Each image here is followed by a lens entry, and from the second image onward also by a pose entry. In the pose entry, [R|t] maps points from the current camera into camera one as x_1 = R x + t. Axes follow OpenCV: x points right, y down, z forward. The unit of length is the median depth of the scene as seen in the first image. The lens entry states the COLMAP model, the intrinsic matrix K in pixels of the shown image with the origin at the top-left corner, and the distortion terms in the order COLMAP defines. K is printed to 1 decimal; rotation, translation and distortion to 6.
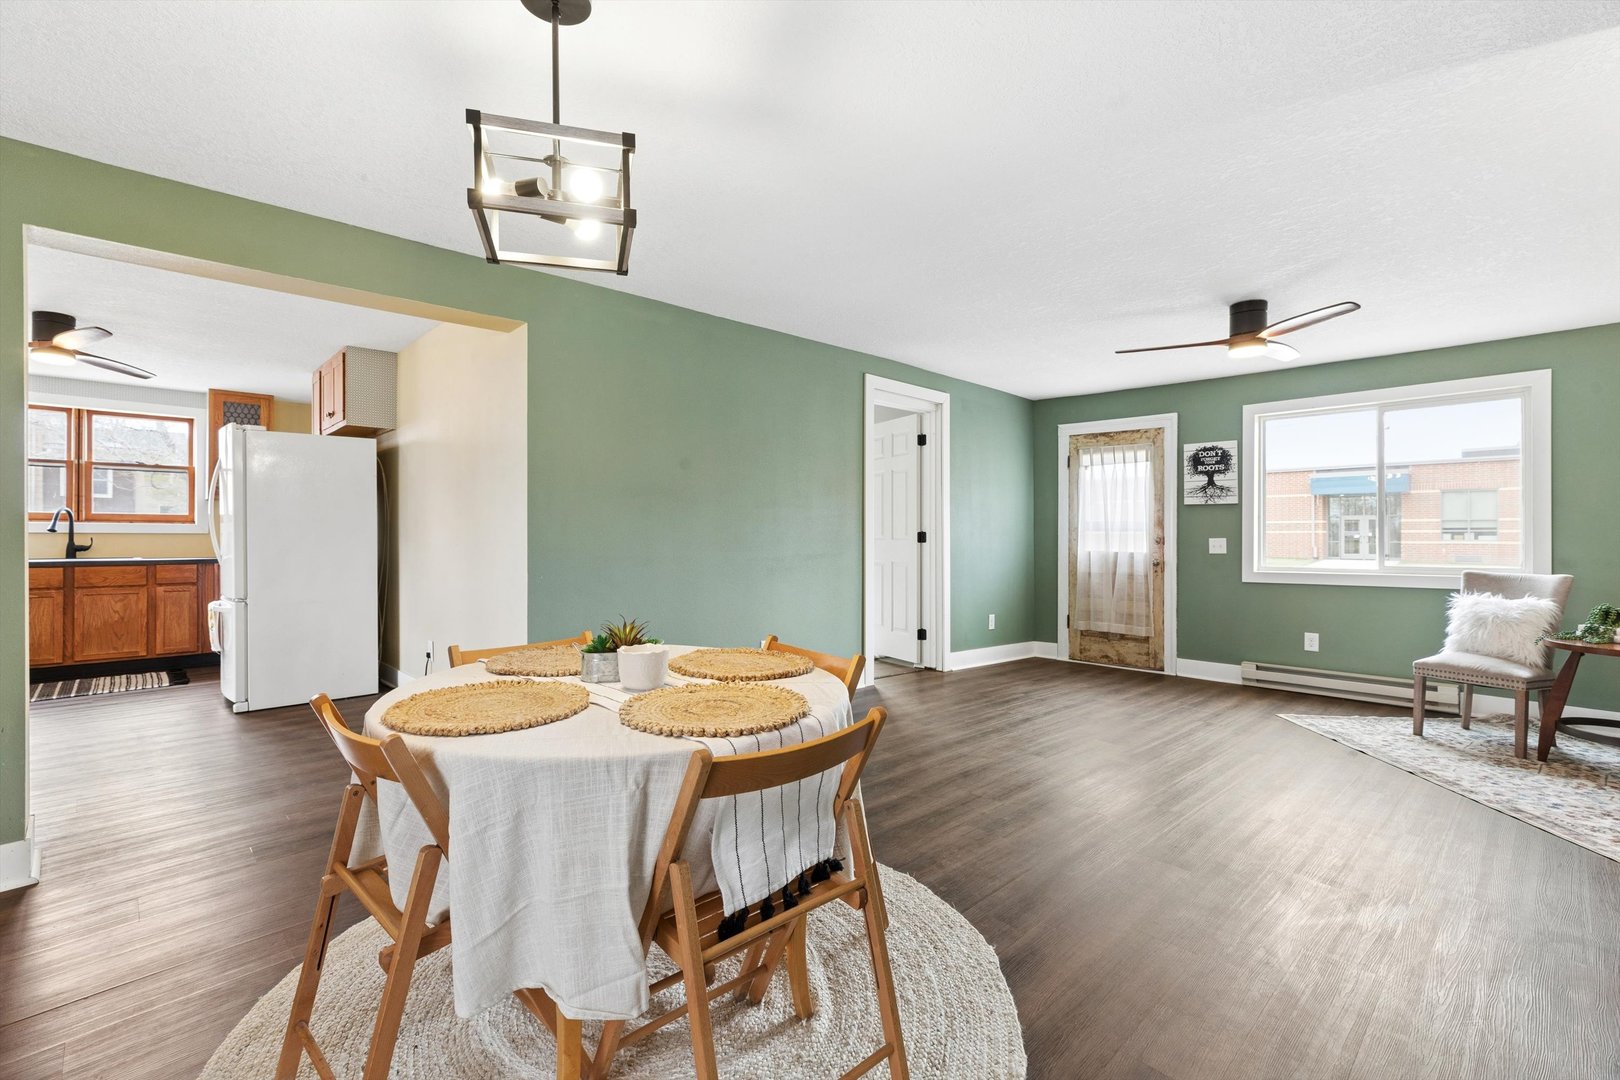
lens RADIAL K [[732.9, 0, 820.1], [0, 732.9, 533.7], [0, 0, 1]] dist [0.007610, -0.002359]
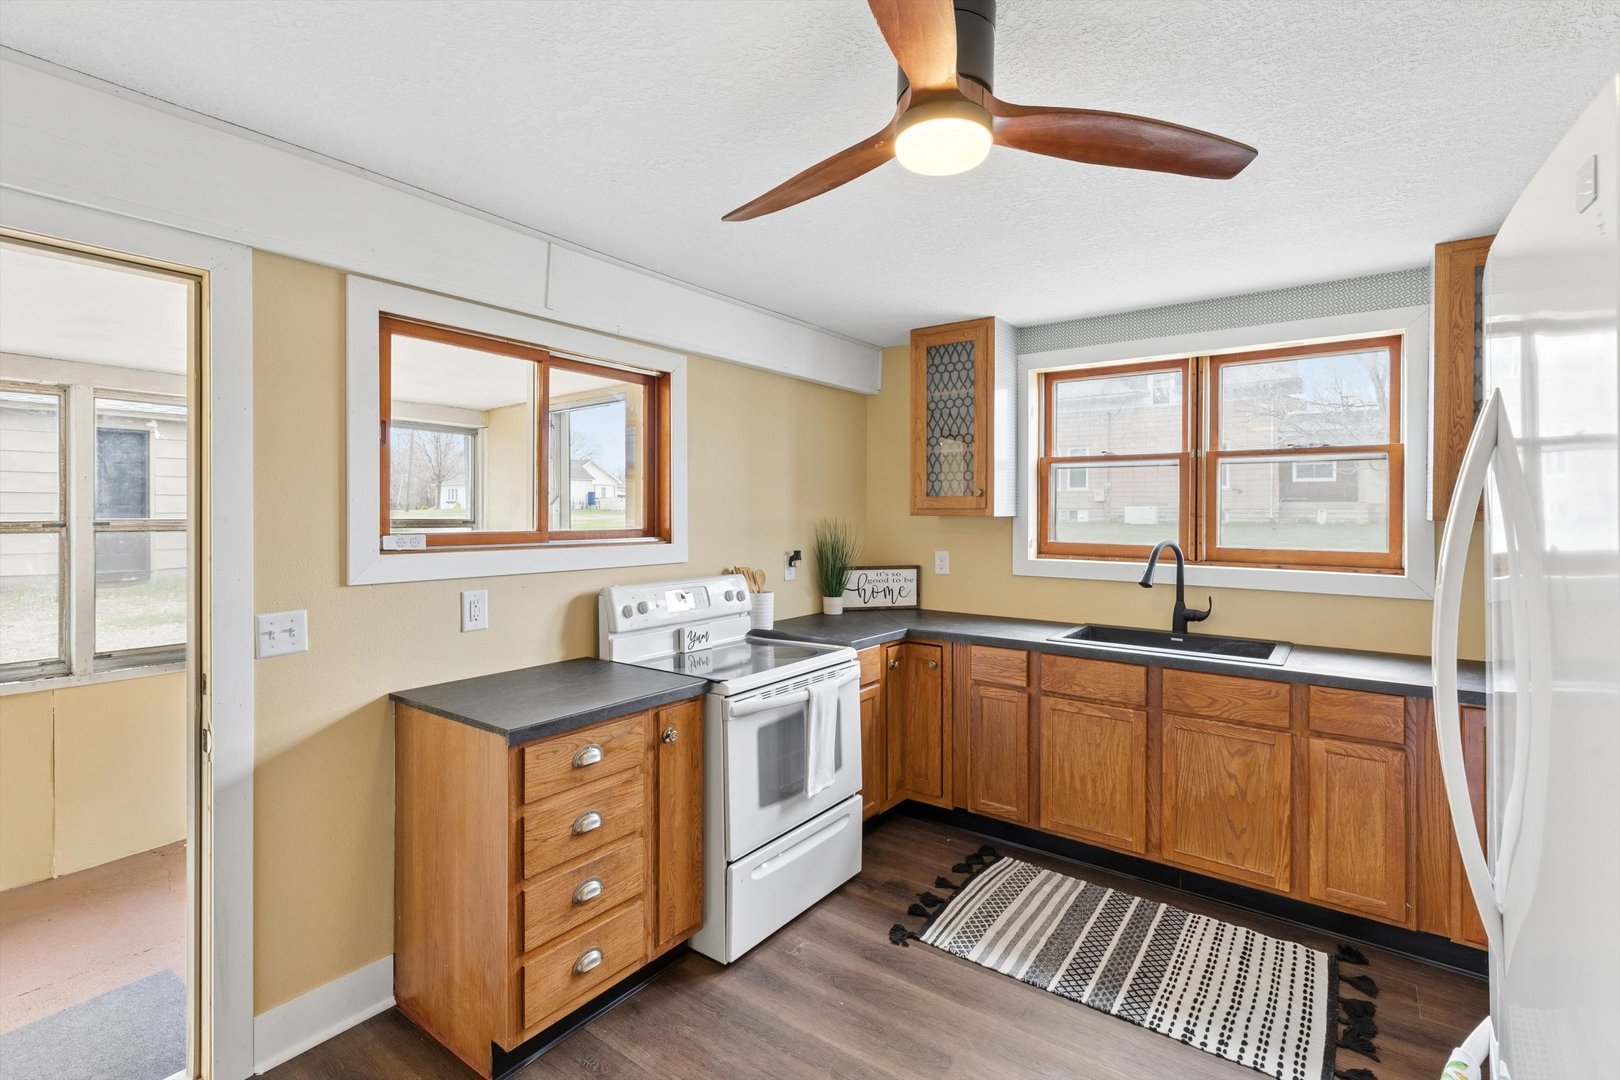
lens RADIAL K [[732.9, 0, 817.3], [0, 732.9, 506.8], [0, 0, 1]] dist [0.007610, -0.002359]
pose [[0.178808, -0.000959, -0.983884, -0.545644], [-0.000879, 0.999999, -0.001134, -0.059949], [0.983884, 0.001068, 0.178807, 0.656678]]
